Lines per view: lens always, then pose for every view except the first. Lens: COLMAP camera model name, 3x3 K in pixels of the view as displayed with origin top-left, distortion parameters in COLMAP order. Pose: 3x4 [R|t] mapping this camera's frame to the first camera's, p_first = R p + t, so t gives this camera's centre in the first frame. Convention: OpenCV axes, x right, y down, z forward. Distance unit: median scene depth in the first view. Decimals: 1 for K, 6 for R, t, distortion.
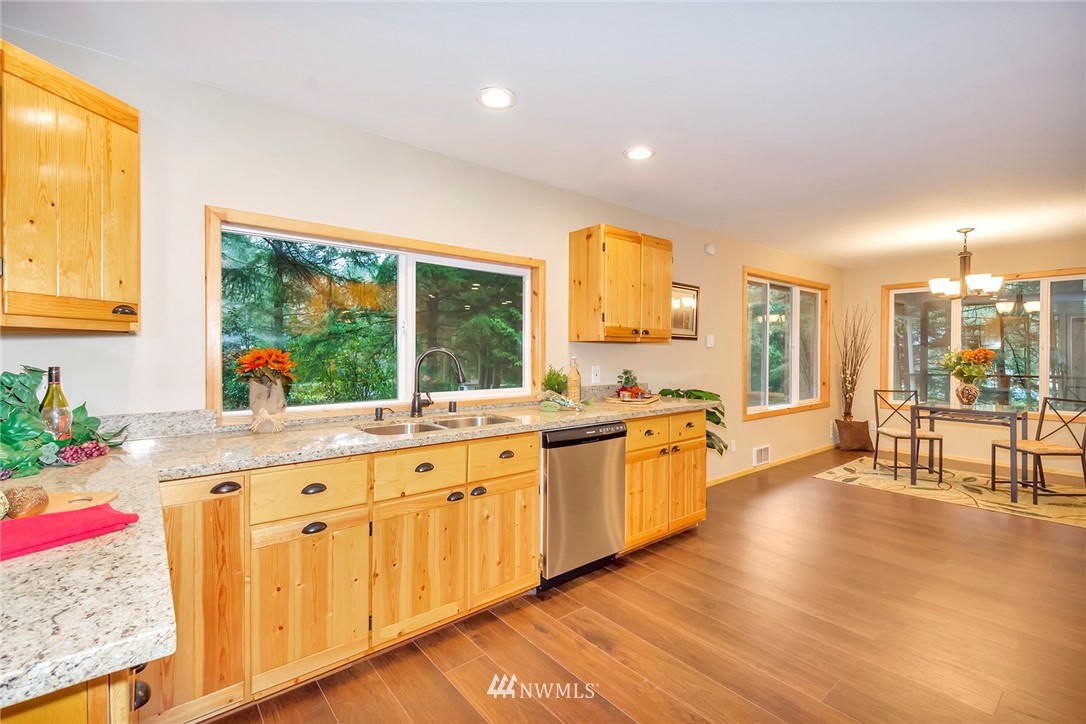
lens RADIAL K [[497.2, 0, 539.3], [0, 497.2, 358.4], [0, 0, 1]] dist [0.012278, -0.005464]
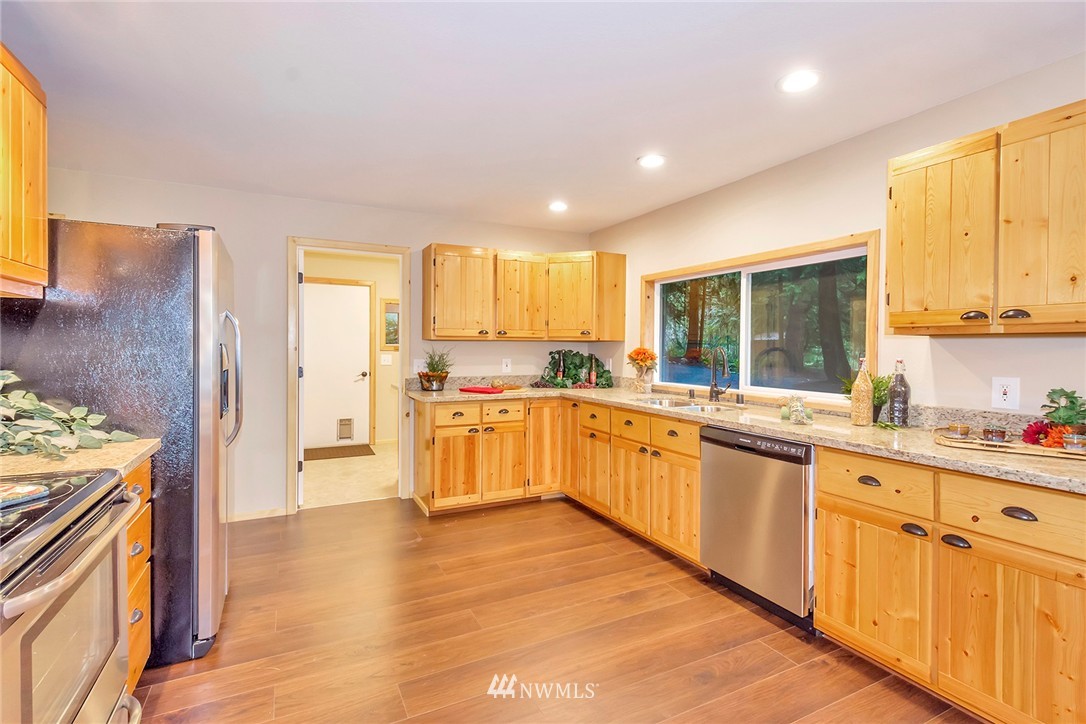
lens RADIAL K [[497.2, 0, 567.4], [0, 497.2, 349.9], [0, 0, 1]] dist [0.012278, -0.005464]
pose [[-0.184503, 0.003442, -0.982826, 1.005360], [-0.019164, 0.999791, 0.007098, -0.014220], [0.982645, 0.020144, -0.184399, 0.816645]]
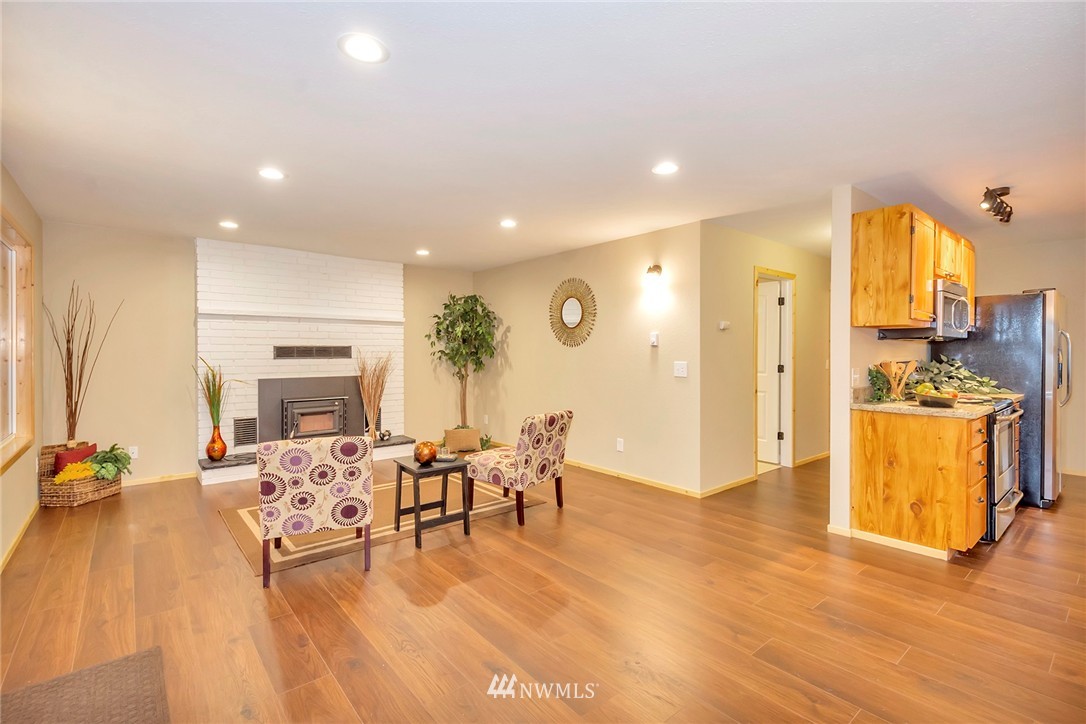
lens RADIAL K [[497.2, 0, 552.5], [0, 497.2, 358.5], [0, 0, 1]] dist [0.012278, -0.005464]
pose [[-0.999998, 0.001393, 0.001643, 1.848653], [0.001442, 0.999539, 0.030312, -0.026845], [-0.001600, 0.030314, -0.999539, 1.639681]]
